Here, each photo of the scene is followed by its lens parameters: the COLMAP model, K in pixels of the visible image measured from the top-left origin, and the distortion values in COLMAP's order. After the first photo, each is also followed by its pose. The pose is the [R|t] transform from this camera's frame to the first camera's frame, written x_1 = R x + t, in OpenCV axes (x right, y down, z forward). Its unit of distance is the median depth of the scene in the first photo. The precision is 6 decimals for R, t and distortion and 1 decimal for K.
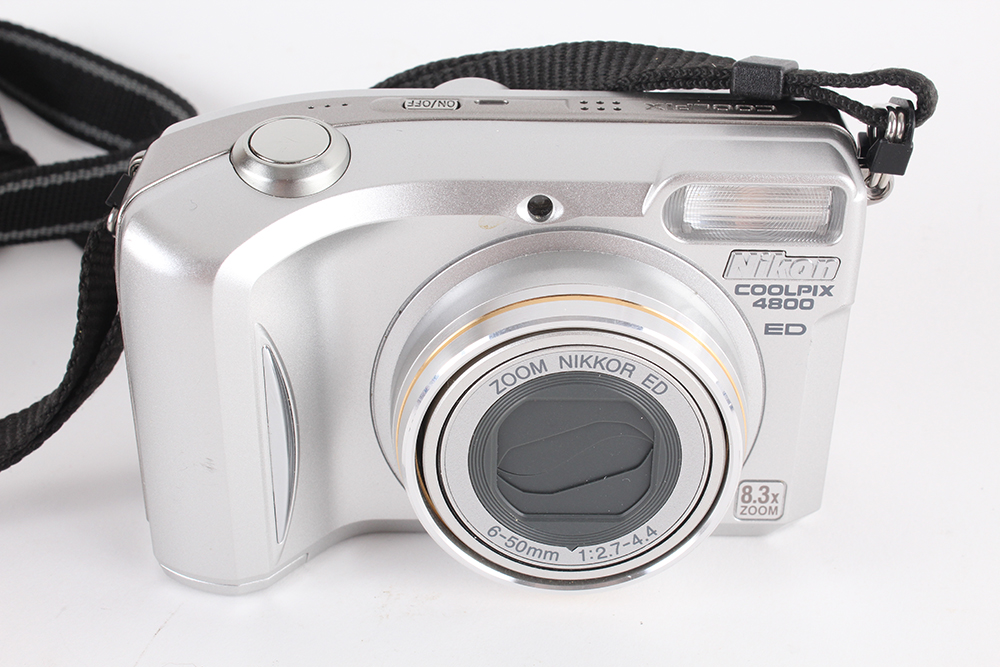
lens RADIAL K [[1667.2, 0, 500.0], [0, 1667.2, 333.5], [0, 0, 1]] dist [-0.042360, 0.006711]
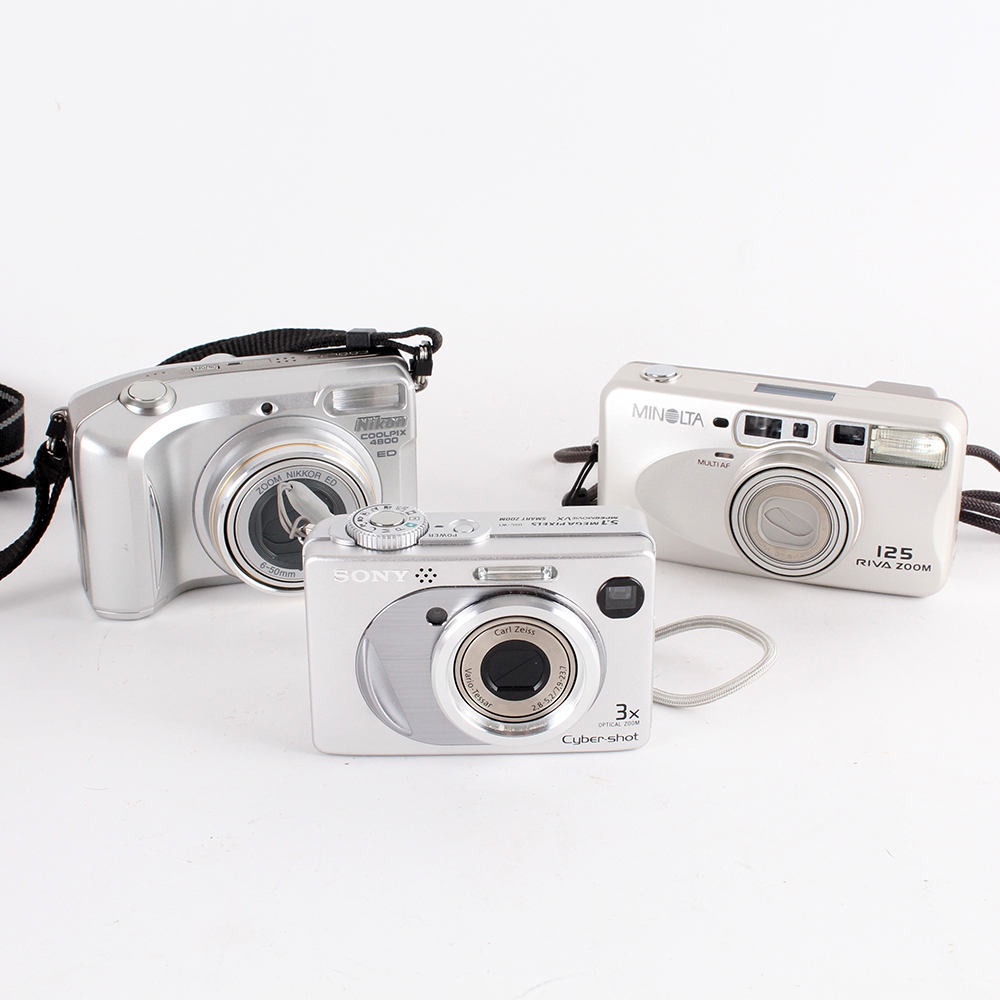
lens RADIAL K [[1702.0, 0, 500.0], [0, 1702.0, 500.0], [0, 0, 1]] dist [0.003424, 0.001158]
pose [[0.967162, -0.126844, 0.220244, -0.175592], [0.139911, 0.989154, -0.044717, 0.173766], [-0.212183, 0.074064, 0.974419, -1.147429]]
